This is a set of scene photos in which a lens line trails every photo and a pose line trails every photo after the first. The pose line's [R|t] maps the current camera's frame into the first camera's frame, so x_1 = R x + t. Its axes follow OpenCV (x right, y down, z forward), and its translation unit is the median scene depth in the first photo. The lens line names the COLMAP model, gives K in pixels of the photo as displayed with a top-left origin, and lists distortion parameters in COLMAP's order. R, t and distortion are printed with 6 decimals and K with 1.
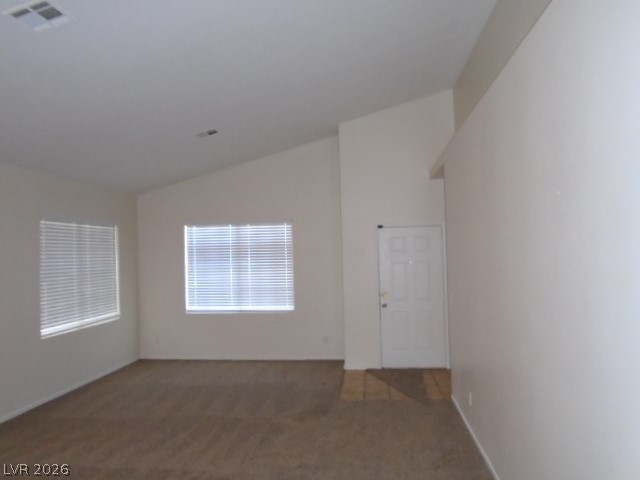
lens RADIAL K [[482.6, 0, 319.8], [0, 482.6, 235.1], [0, 0, 1]] dist [-0.026283, 0.013719]
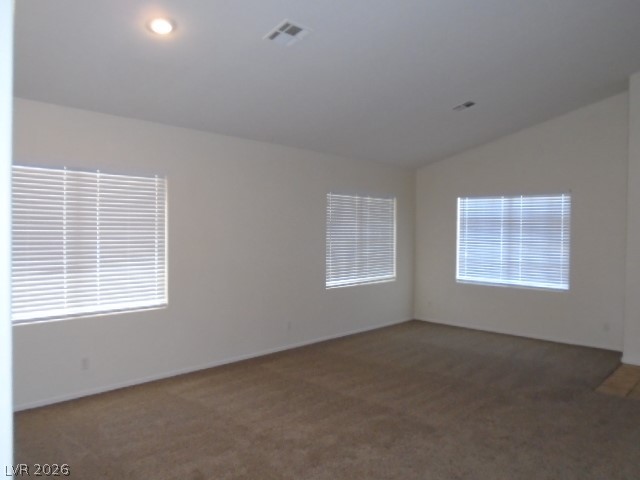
lens RADIAL K [[482.6, 0, 319.5], [0, 482.6, 242.7], [0, 0, 1]] dist [-0.026283, 0.013719]
pose [[0.800259, 0.050038, -0.597563, 0.111910], [-0.006490, 0.997177, 0.074809, 0.001763], [0.599620, -0.055988, 0.798324, -0.005383]]
